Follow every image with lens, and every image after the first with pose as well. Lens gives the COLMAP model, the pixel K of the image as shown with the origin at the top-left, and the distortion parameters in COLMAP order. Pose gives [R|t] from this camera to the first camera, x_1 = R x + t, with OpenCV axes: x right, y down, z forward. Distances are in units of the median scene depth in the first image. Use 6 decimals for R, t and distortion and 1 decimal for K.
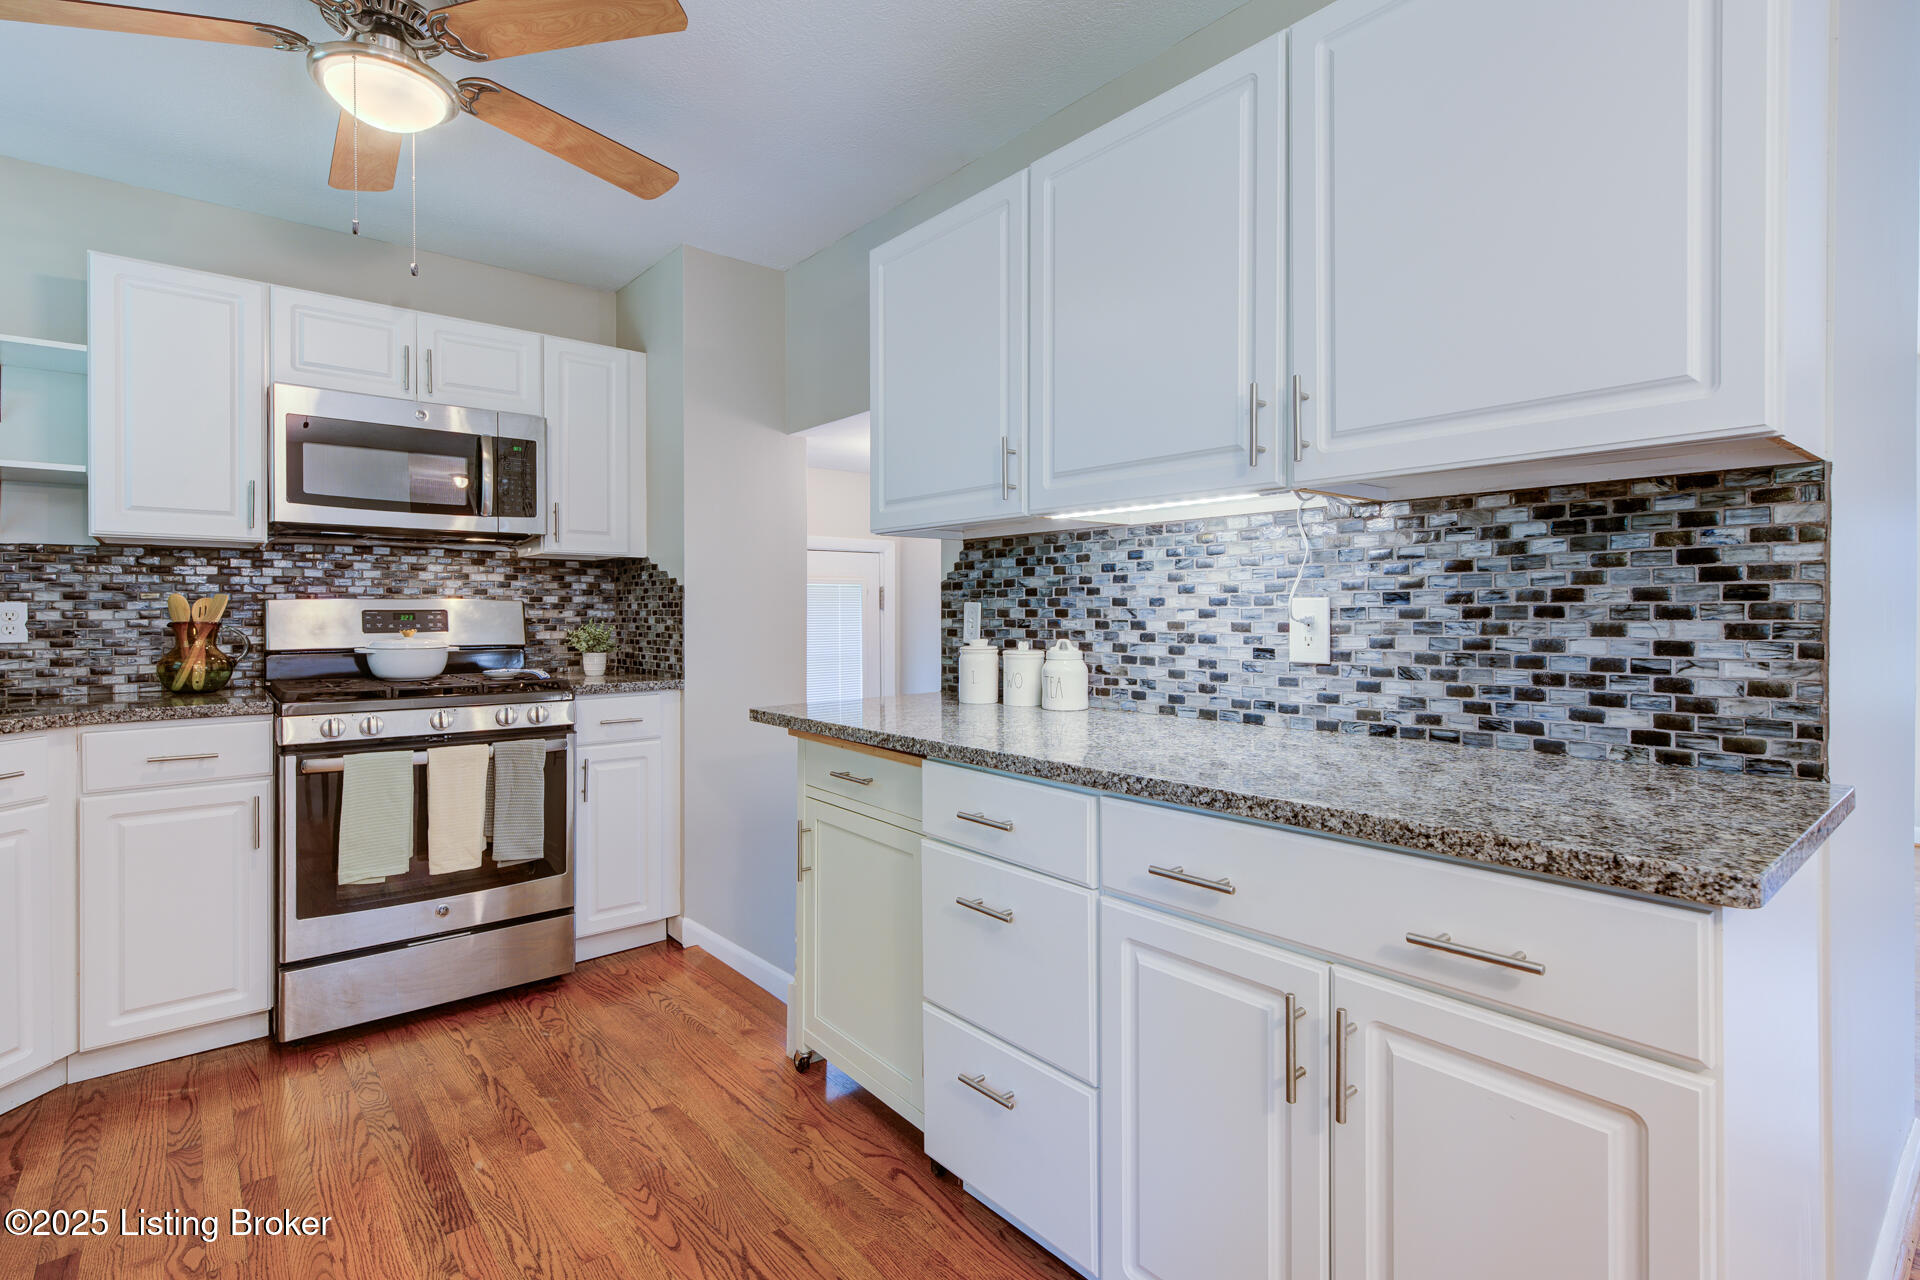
lens RADIAL K [[919.4, 0, 954.3], [0, 919.4, 611.6], [0, 0, 1]] dist [0.001984, 0.000593]
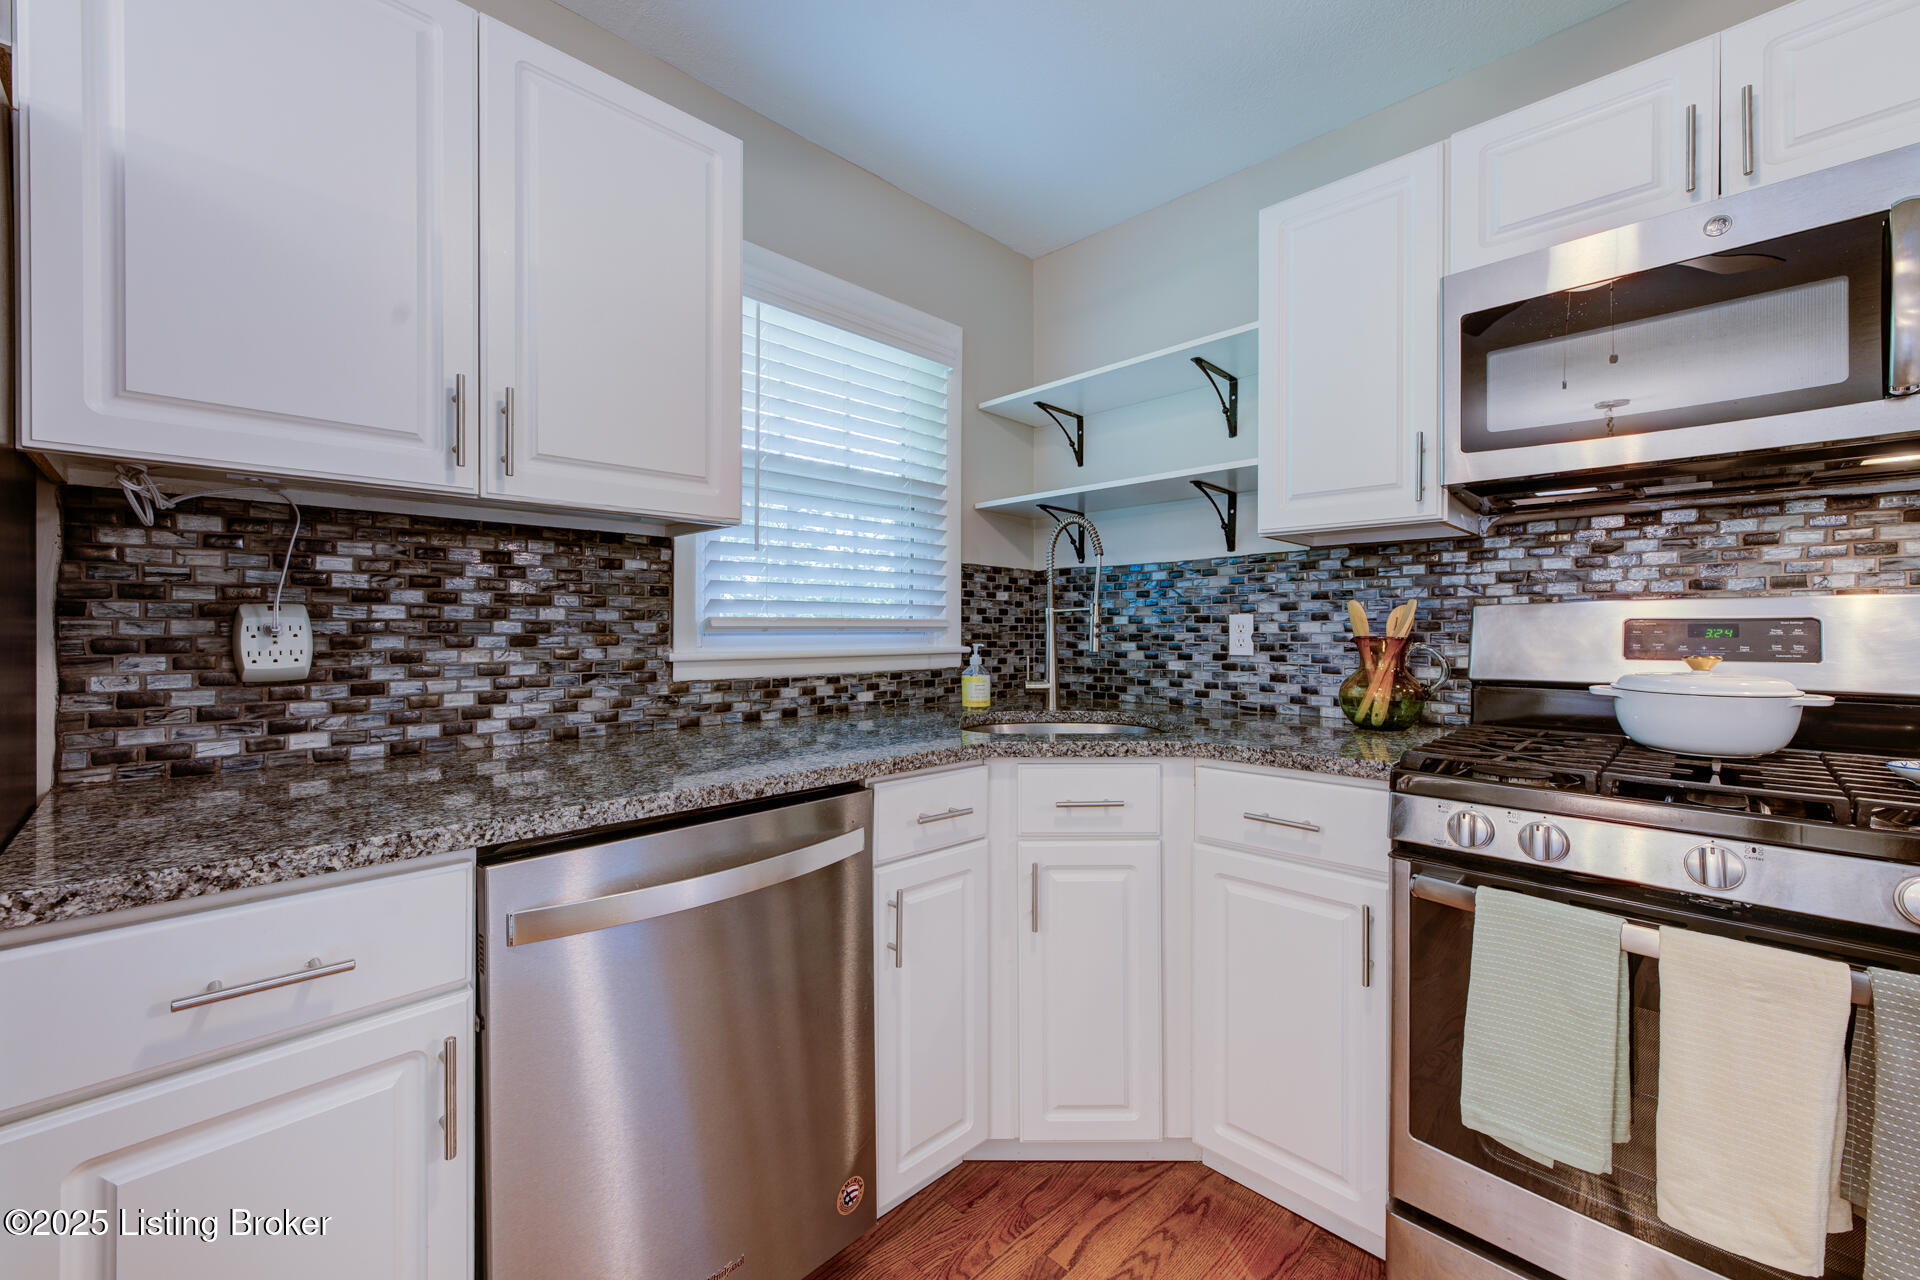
lens RADIAL K [[758.7, 0, 963.2], [0, 758.7, 626.7], [0, 0, 1]] dist [-0.000976, 0.000447]
pose [[0.093027, -0.000882, -0.995663, -0.226092], [-0.000681, 0.999999, -0.000950, 0.004071], [0.995663, 0.000767, 0.093027, 0.597721]]
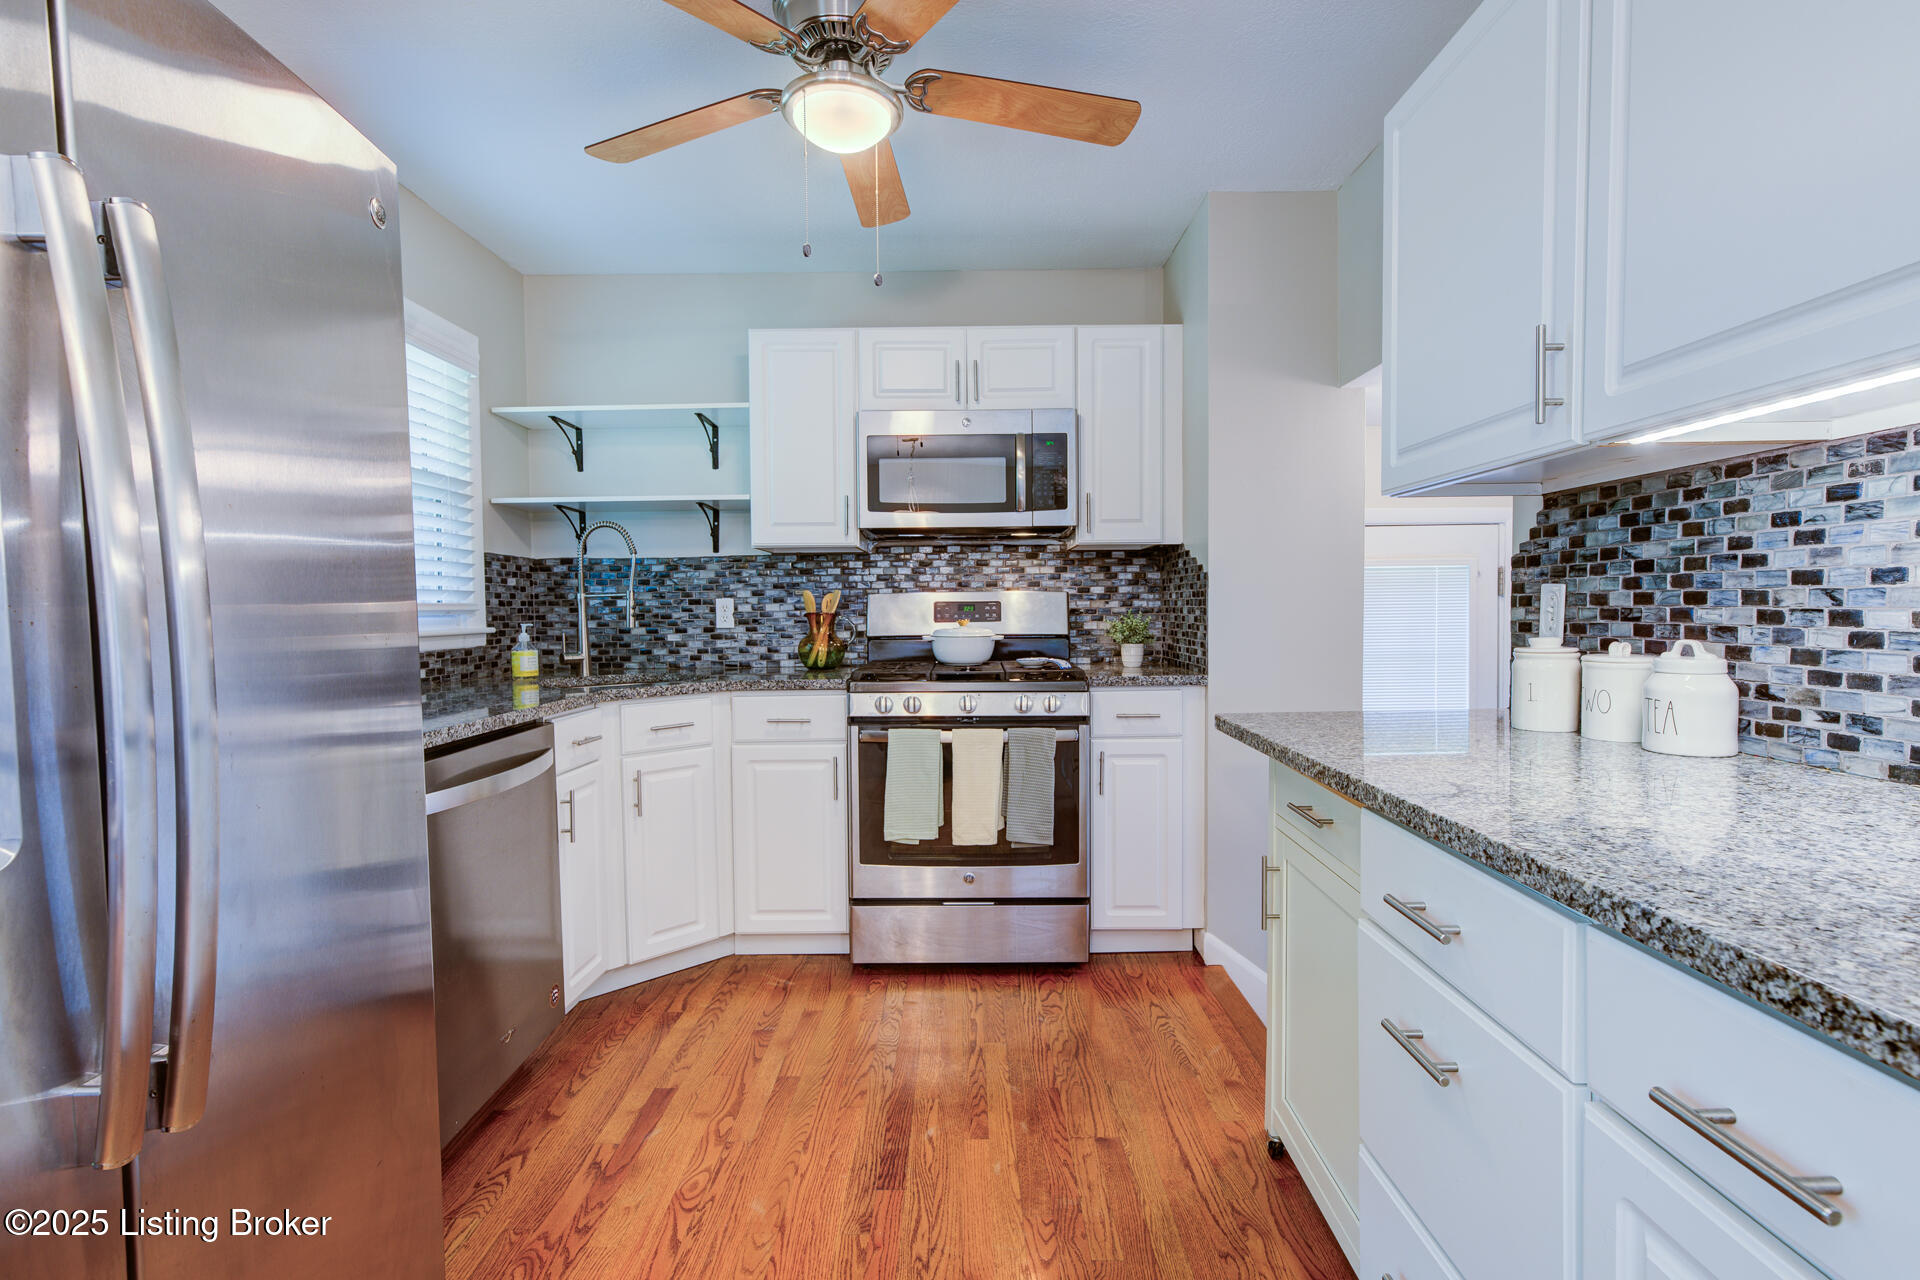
lens RADIAL K [[906.1, 0, 957.3], [0, 906.1, 636.9], [0, 0, 1]] dist [0.002946, 0.000525]
pose [[0.760748, 0.016792, -0.648830, 0.119650], [0.008479, 0.999323, 0.035804, 0.001557], [0.648992, -0.032740, 0.760091, 0.182409]]
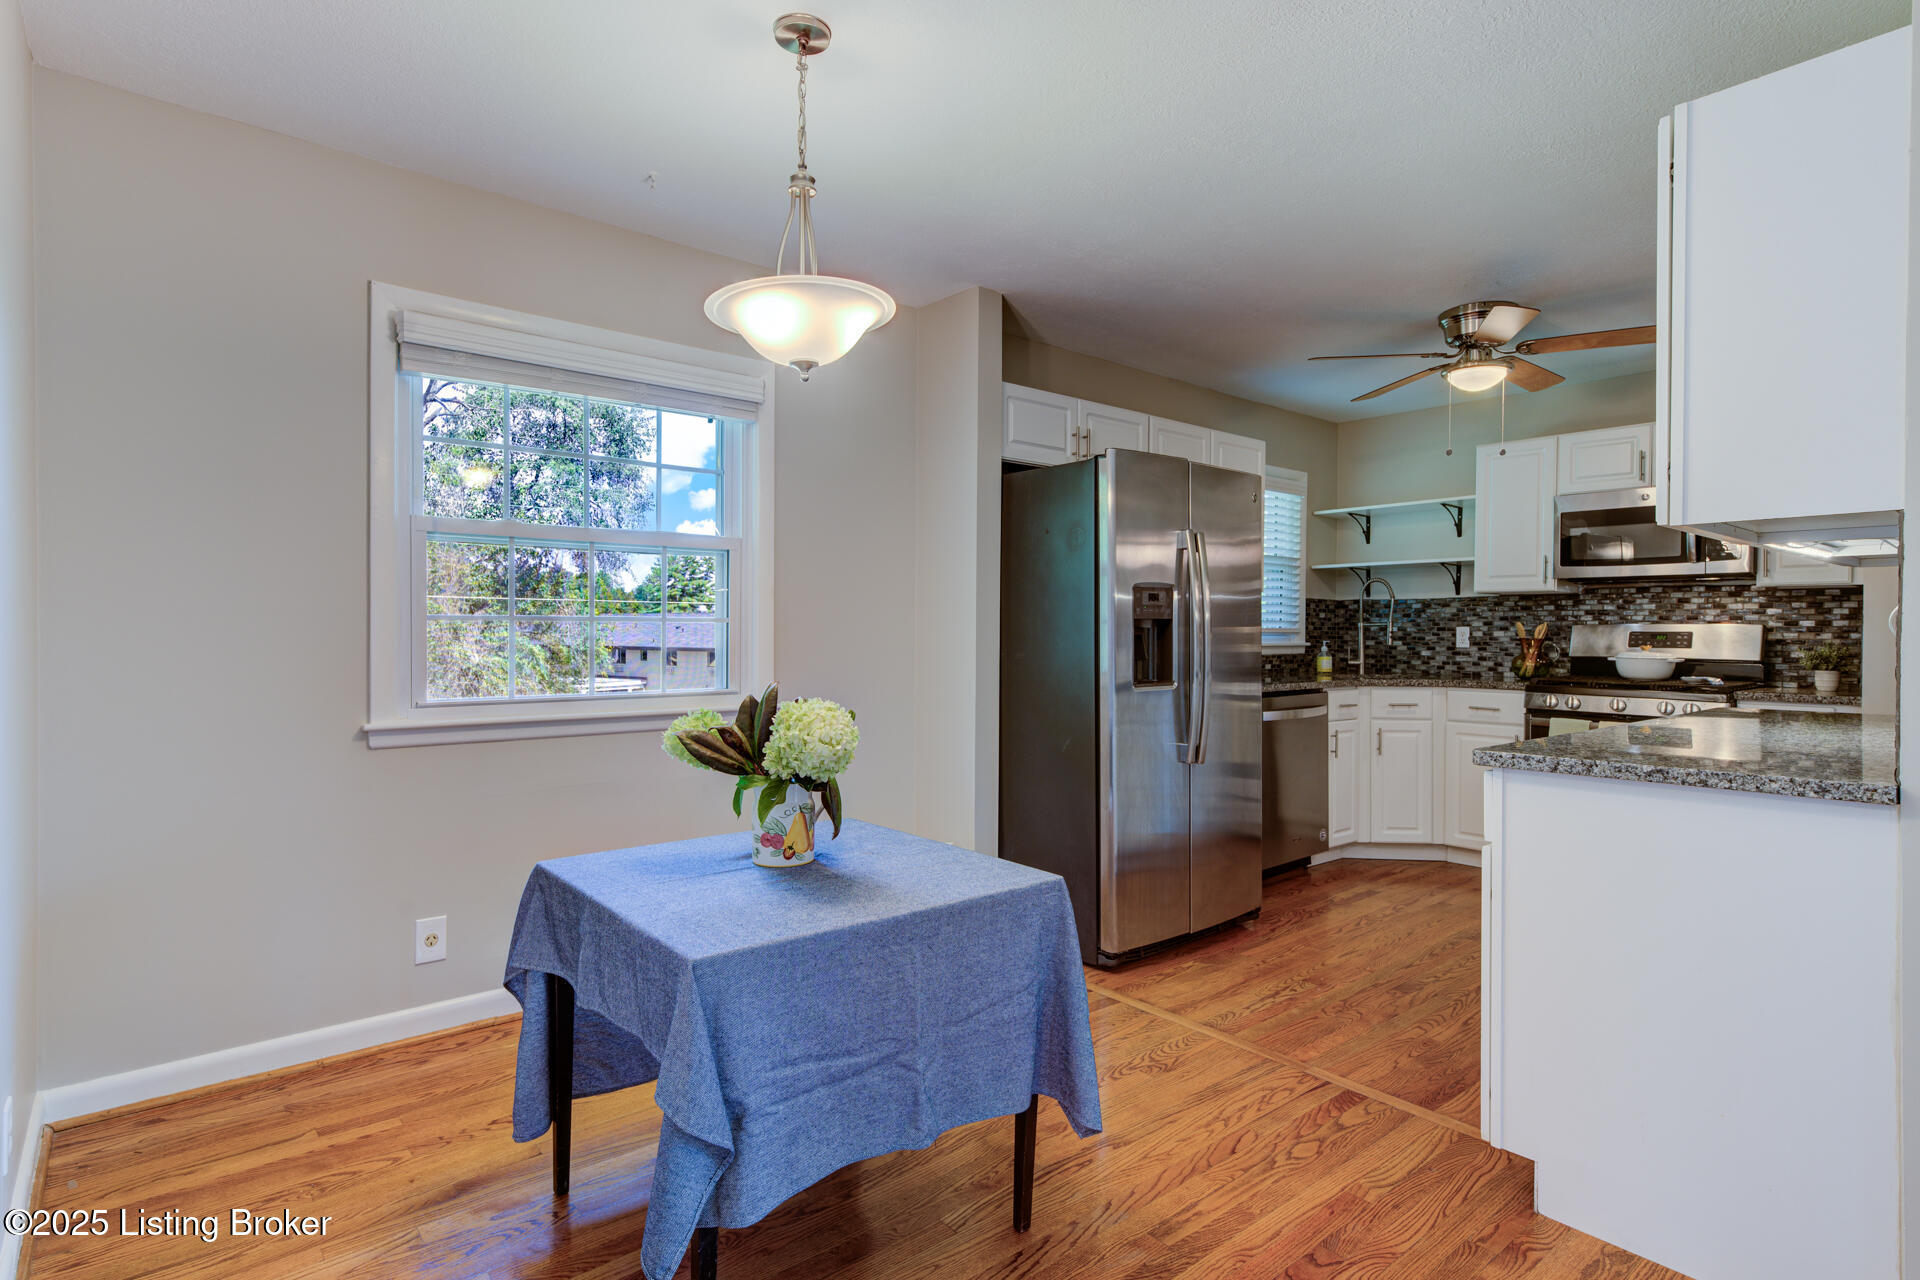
lens RADIAL K [[969.3, 0, 948.6], [0, 969.3, 638.5], [0, 0, 1]] dist [0.001450, 0.000562]
pose [[-0.007461, 0.012856, -0.999890, 1.022838], [-0.004975, 0.999905, 0.012893, -0.006228], [0.999960, 0.005071, -0.007397, -0.086352]]
